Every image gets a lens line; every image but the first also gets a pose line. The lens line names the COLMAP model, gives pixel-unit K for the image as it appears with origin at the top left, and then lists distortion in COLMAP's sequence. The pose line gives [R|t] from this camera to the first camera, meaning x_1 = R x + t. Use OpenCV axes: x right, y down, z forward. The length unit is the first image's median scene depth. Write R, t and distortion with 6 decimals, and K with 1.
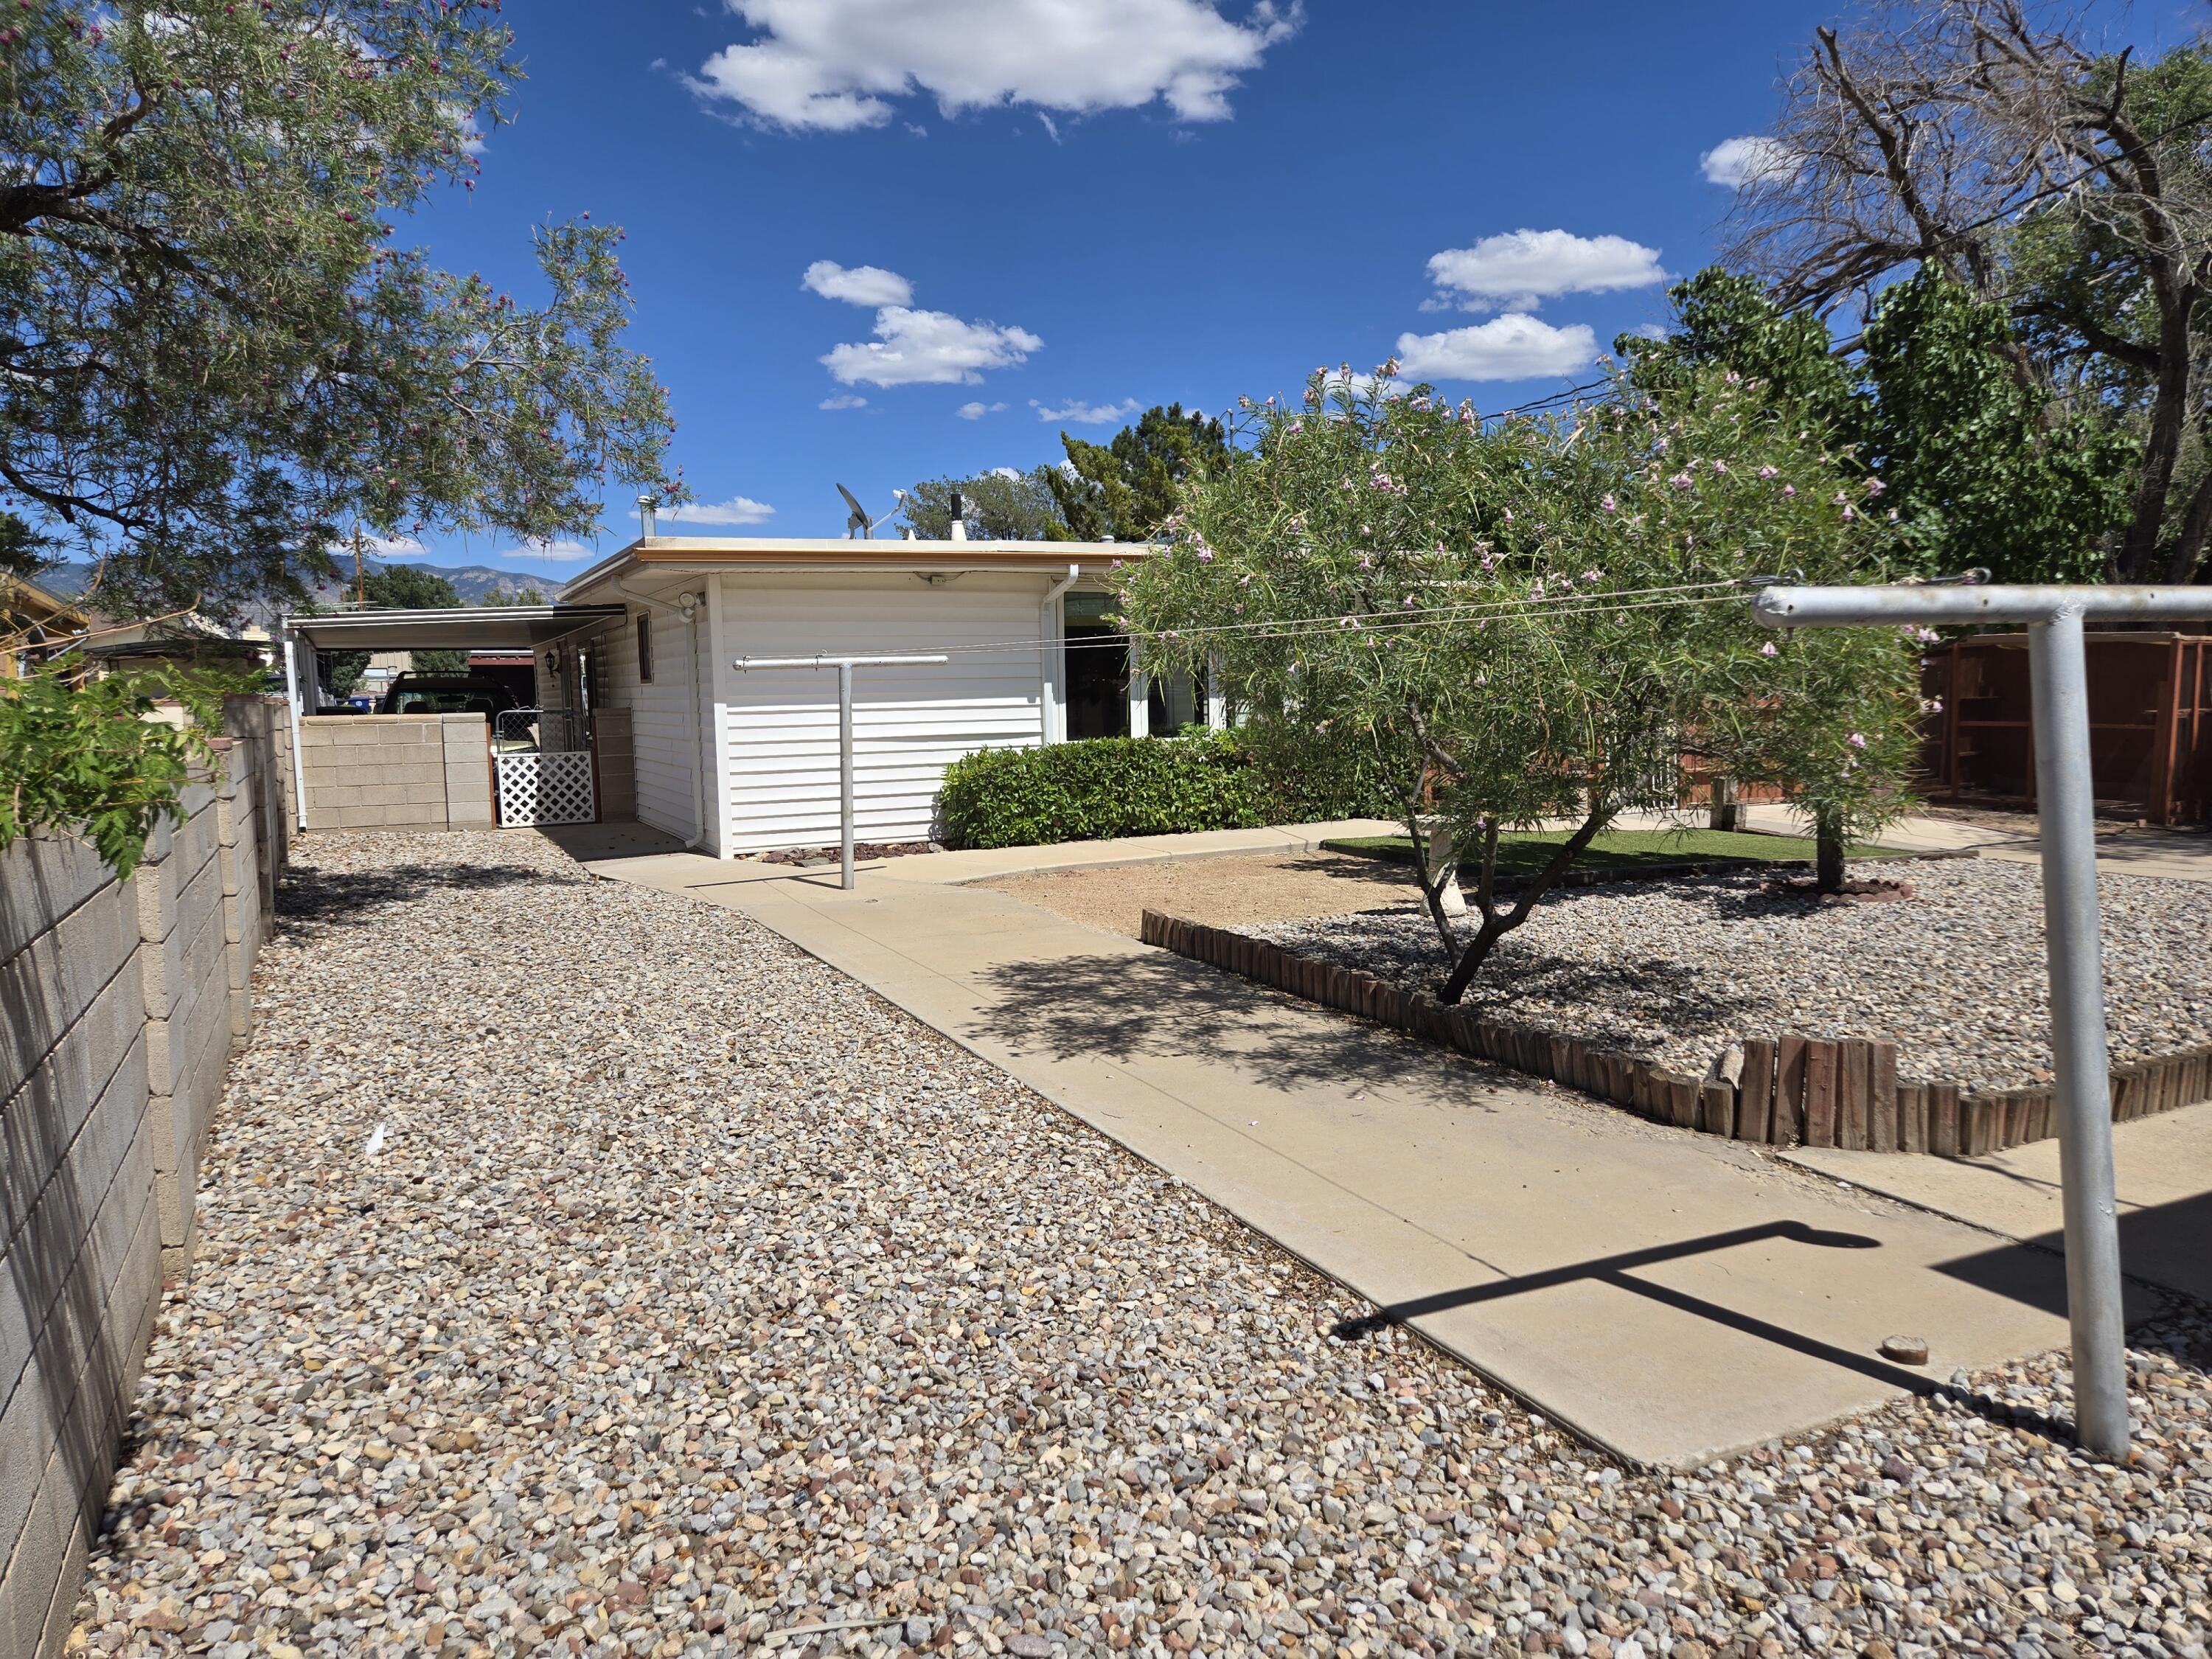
lens RADIAL K [[1486.6, 0, 1112.7], [0, 1486.6, 837.2], [0, 0, 1]] dist [0.062339, -0.055852]
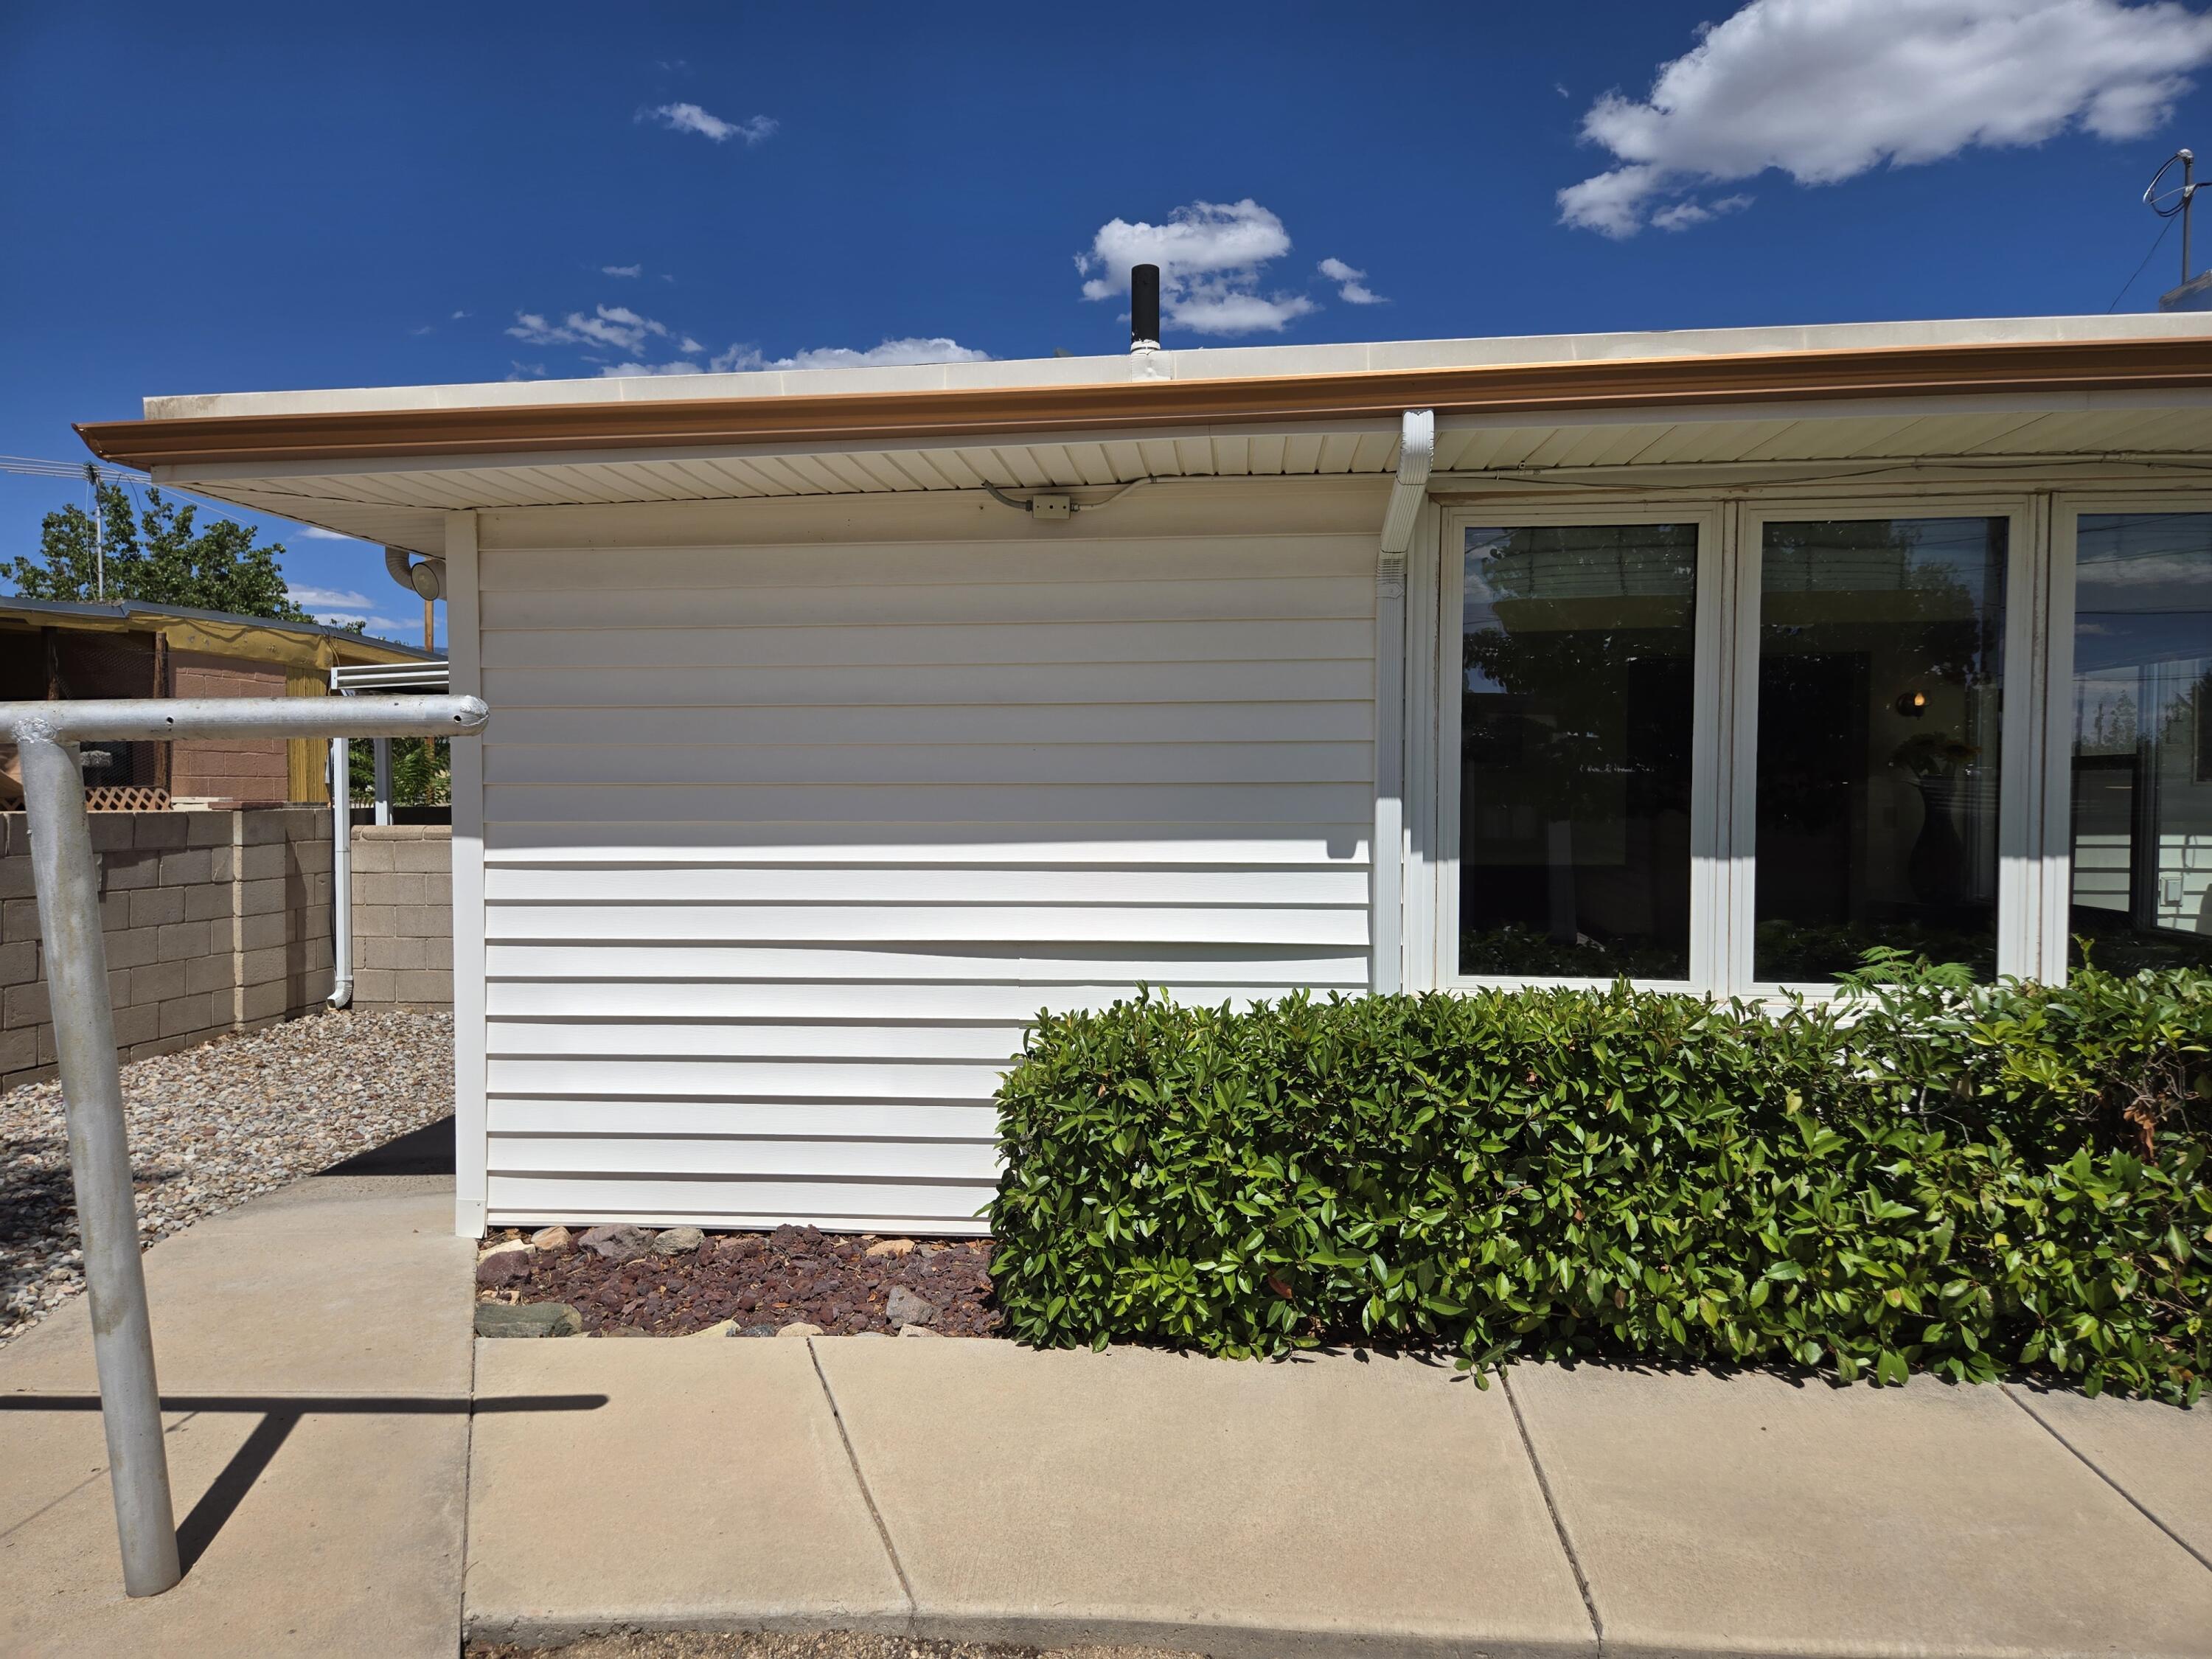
lens RADIAL K [[1486.6, 0, 1090.4], [0, 1486.6, 841.3], [0, 0, 1]] dist [0.062339, -0.055852]
pose [[0.849316, 0.039263, -0.526422, 0.063347], [-0.073609, 0.996296, -0.044450, -0.063691], [0.522727, 0.076502, 0.849061, 0.583238]]
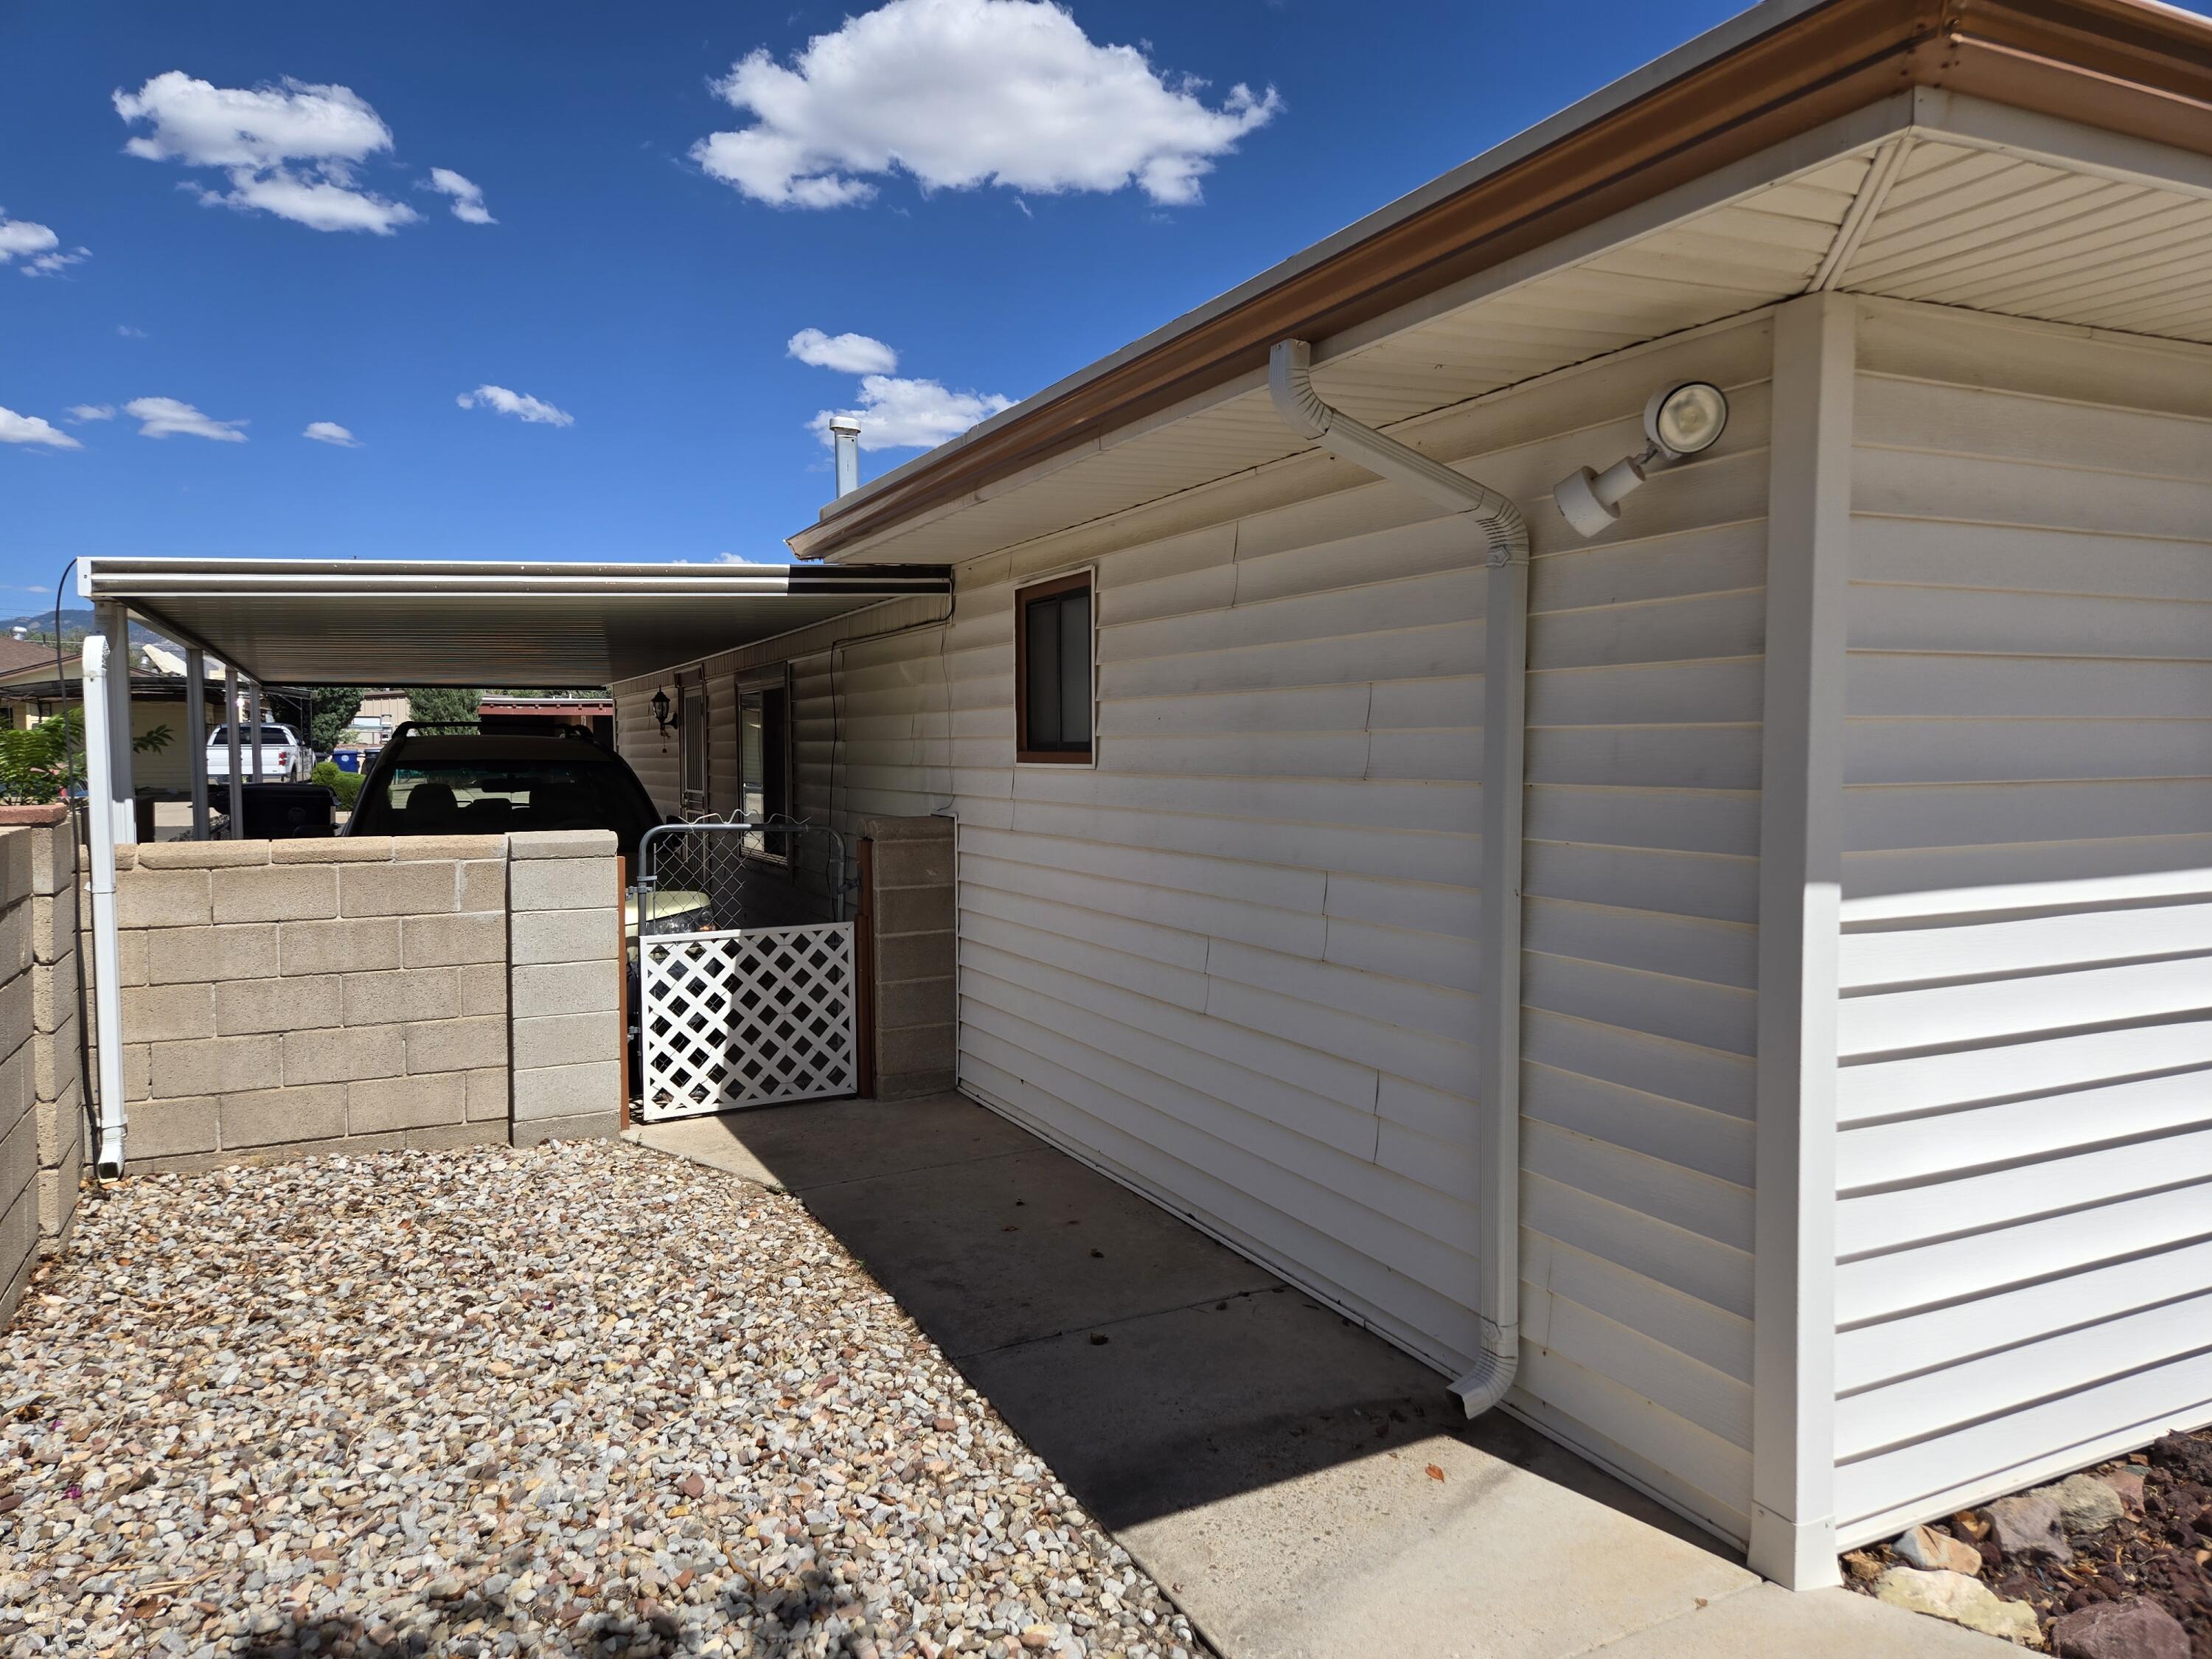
lens RADIAL K [[1486.6, 0, 1074.3], [0, 1486.6, 832.9], [0, 0, 1]] dist [0.062339, -0.055852]
pose [[0.999861, 0.016135, -0.004296, -0.293958], [-0.016317, 0.998792, -0.046343, -0.065554], [0.003543, 0.046407, 0.998916, 0.605704]]
